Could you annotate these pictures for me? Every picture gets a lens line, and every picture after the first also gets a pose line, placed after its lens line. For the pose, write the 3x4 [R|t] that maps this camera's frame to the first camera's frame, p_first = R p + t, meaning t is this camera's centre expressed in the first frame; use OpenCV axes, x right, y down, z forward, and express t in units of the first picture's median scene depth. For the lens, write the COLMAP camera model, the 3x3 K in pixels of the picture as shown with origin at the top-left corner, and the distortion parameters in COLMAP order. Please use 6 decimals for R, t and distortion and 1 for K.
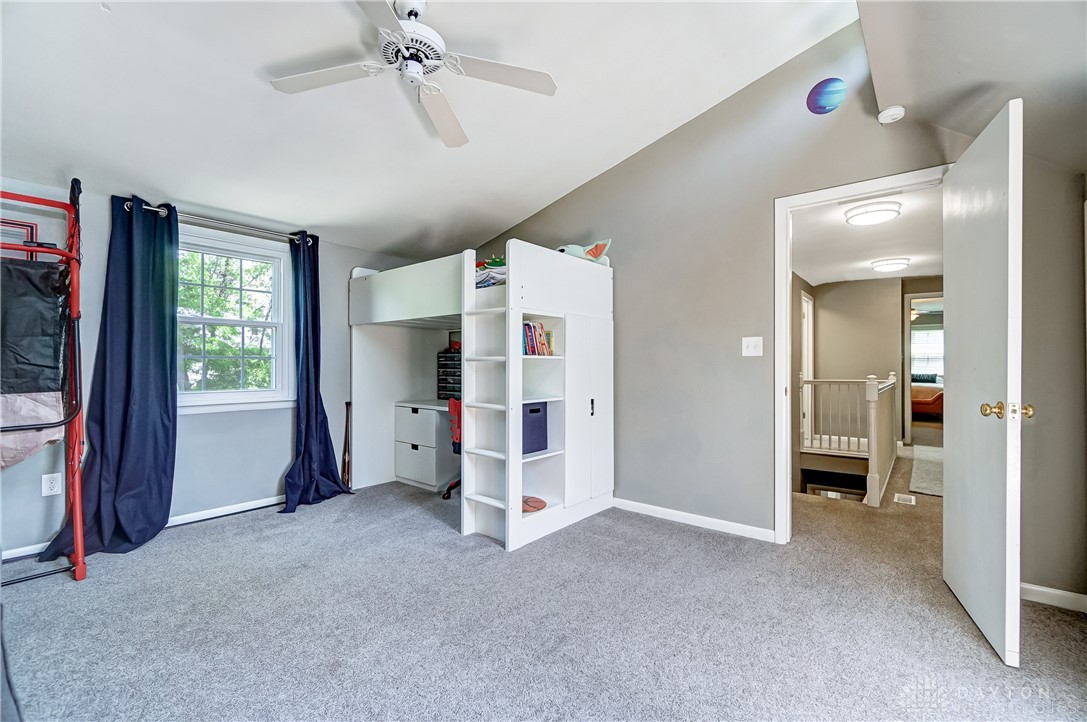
lens RADIAL K [[468.5, 0, 537.3], [0, 468.5, 362.3], [0, 0, 1]] dist [-0.001876, -0.000006]
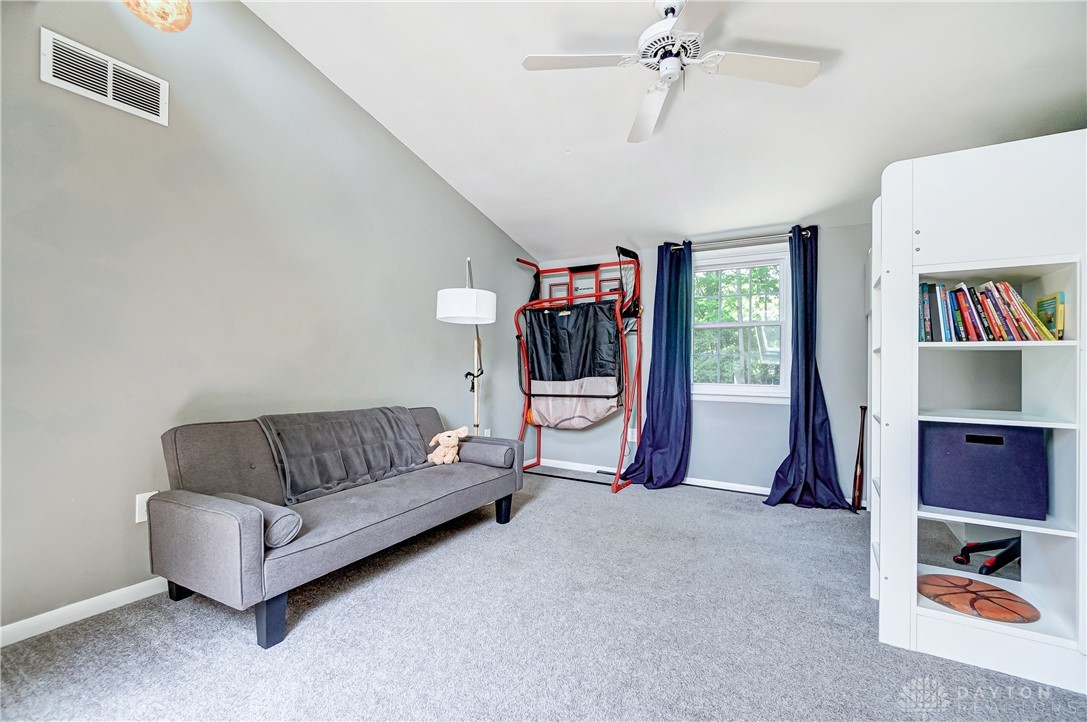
lens RADIAL K [[468.5, 0, 537.3], [0, 468.5, 362.3], [0, 0, 1]] dist [-0.001876, -0.000006]
pose [[0.158070, -0.003431, -0.987422, 0.459026], [-0.006555, 0.999968, -0.004524, 0.016331], [0.987406, 0.007188, 0.158042, 0.372438]]
